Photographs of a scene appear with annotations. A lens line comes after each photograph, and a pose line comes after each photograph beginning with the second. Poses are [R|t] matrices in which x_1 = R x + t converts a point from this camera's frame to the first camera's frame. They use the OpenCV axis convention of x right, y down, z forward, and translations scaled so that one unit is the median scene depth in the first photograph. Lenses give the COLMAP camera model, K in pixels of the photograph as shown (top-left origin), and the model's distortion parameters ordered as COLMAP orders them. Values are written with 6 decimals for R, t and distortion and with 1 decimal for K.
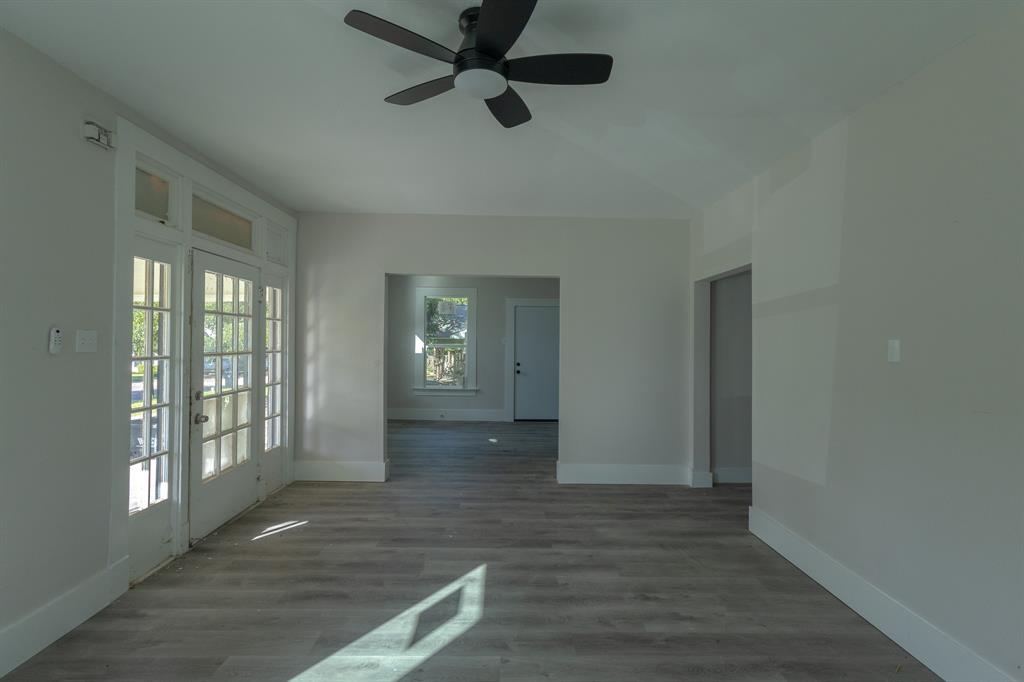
lens RADIAL K [[472.3, 0, 510.1], [0, 472.3, 340.0], [0, 0, 1]] dist [0.004275, 0.000040]
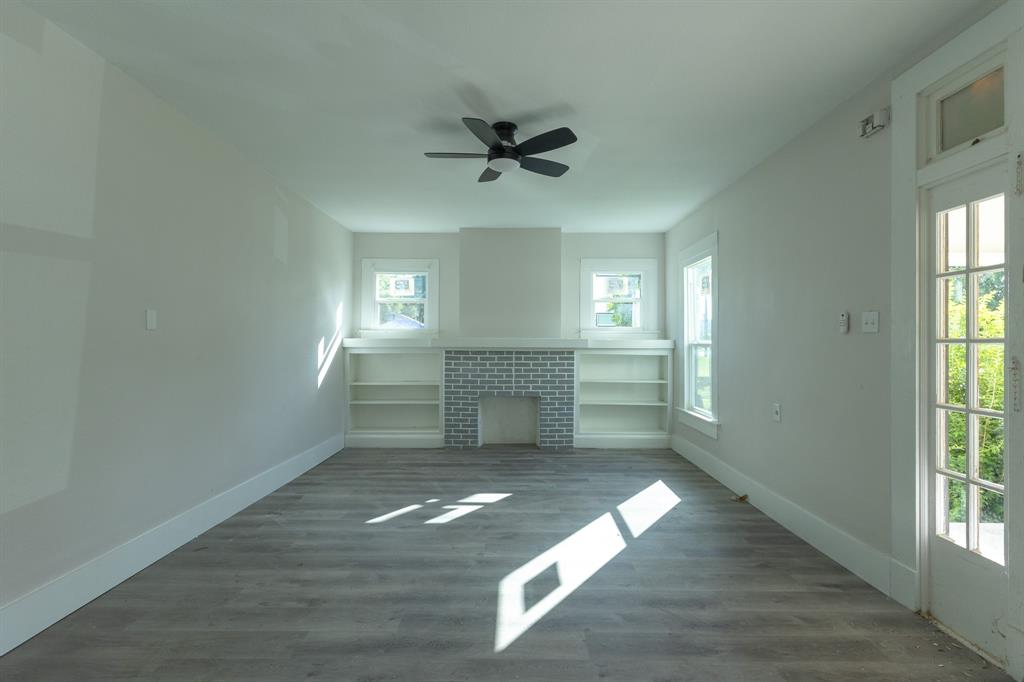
lens RADIAL K [[472.3, 0, 513.6], [0, 472.3, 337.7], [0, 0, 1]] dist [0.004275, 0.000040]
pose [[-0.999791, -0.016801, 0.011621, -0.087246], [-0.016947, 0.999777, -0.012598, 0.058336], [-0.011407, -0.012793, -0.999853, 1.850267]]
